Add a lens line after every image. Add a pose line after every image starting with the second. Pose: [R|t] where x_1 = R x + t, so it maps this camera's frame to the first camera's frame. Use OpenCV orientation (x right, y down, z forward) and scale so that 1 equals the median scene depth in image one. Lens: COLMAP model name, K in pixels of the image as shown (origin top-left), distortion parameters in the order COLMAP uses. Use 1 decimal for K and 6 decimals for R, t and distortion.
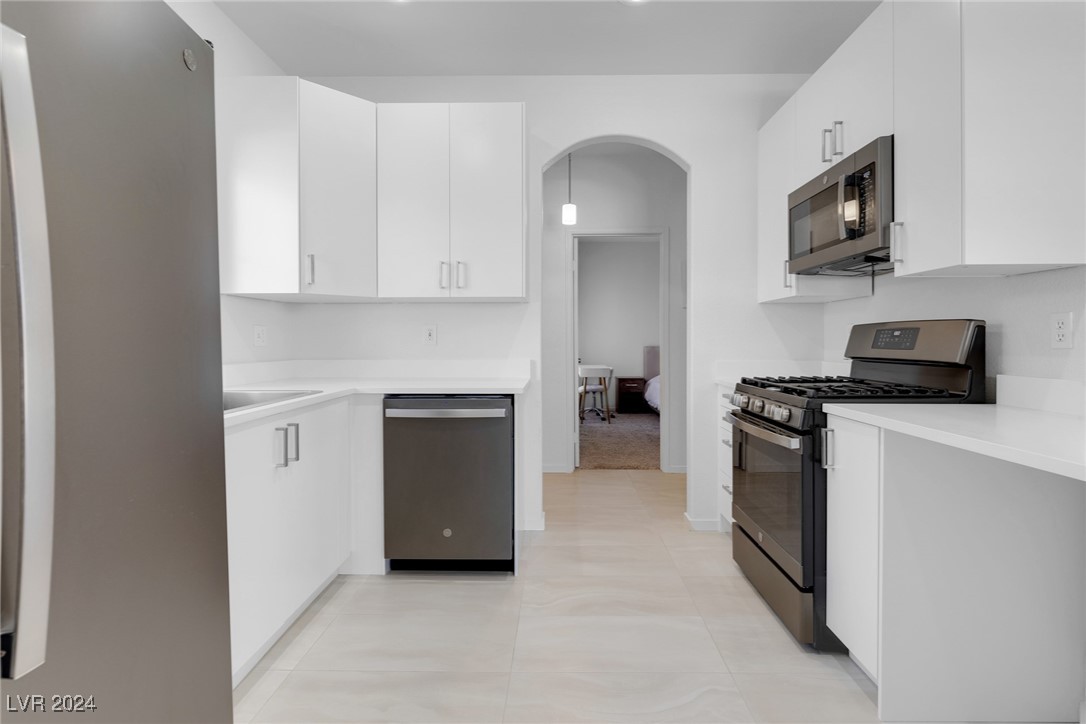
lens RADIAL K [[521.2, 0, 537.9], [0, 521.2, 358.5], [0, 0, 1]] dist [0.002235, -0.000144]
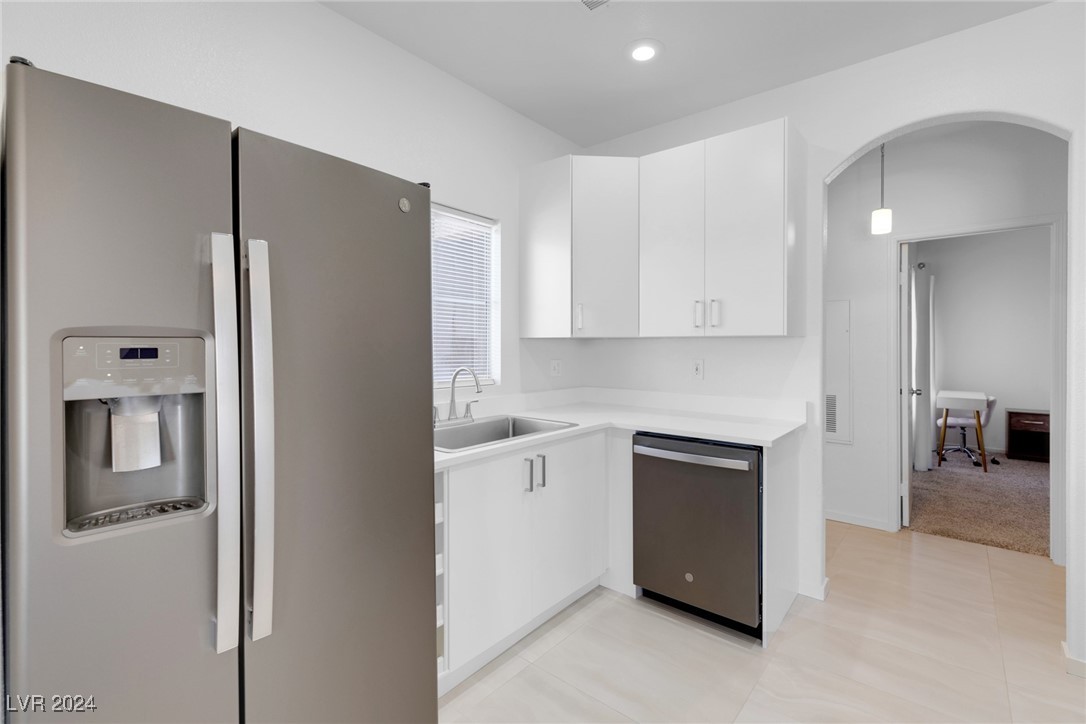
lens RADIAL K [[485.0, 0, 541.3], [0, 485.0, 359.6], [0, 0, 1]] dist [0.003002, 0.000131]
pose [[0.785220, 0.013158, -0.619077, 0.157735], [-0.016515, 0.999864, 0.000305, -0.068938], [0.618996, 0.009985, 0.785331, 0.092026]]
